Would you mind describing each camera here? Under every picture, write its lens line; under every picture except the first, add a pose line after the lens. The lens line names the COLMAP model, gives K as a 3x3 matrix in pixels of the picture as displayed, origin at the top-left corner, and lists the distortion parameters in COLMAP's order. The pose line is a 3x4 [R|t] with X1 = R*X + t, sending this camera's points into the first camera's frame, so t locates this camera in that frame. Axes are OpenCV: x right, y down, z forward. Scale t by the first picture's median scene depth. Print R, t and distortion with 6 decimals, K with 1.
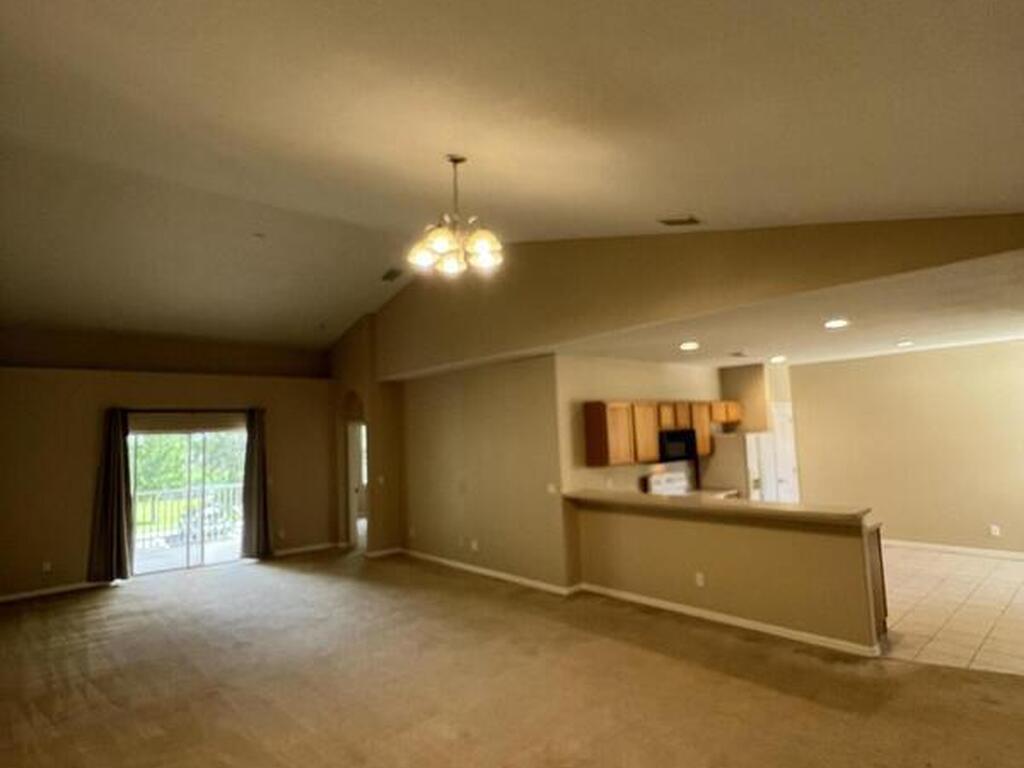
lens RADIAL K [[557.1, 0, 508.3], [0, 557.1, 384.1], [0, 0, 1]] dist [-0.003014, -0.002150]
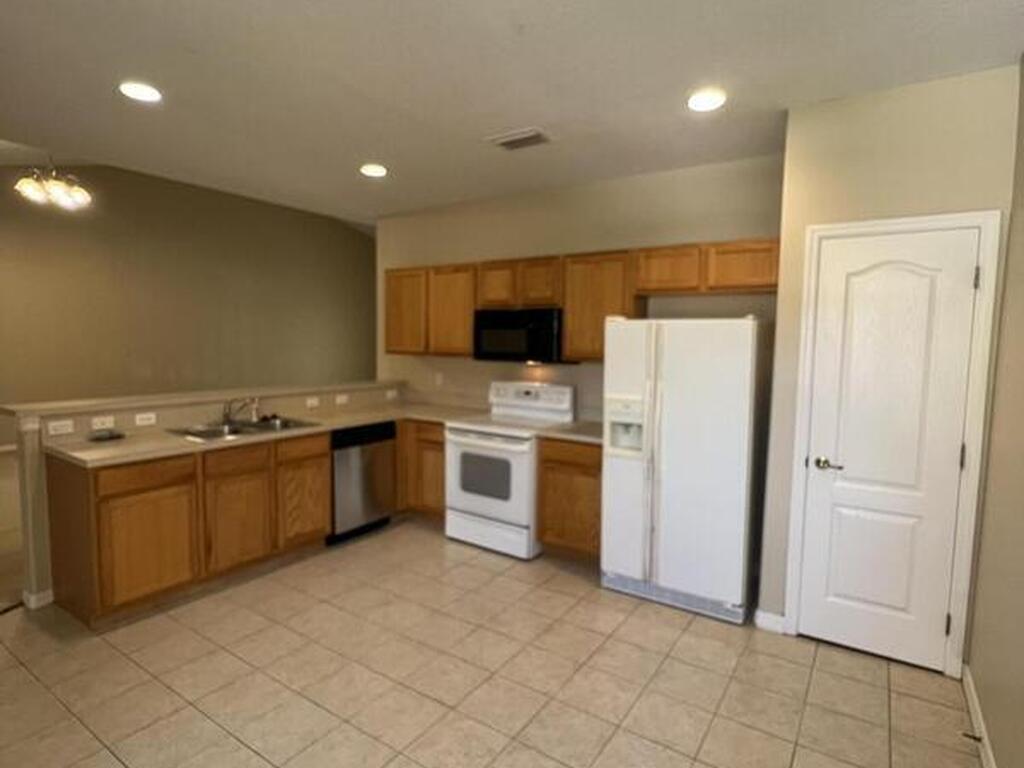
lens RADIAL K [[557.1, 0, 508.3], [0, 557.1, 384.1], [0, 0, 1]] dist [-0.003014, -0.002150]
pose [[0.253975, 0.125039, -0.959094, 0.775272], [0.064581, 0.987203, 0.145805, 0.067634], [0.965052, -0.098970, 0.242650, 0.762402]]
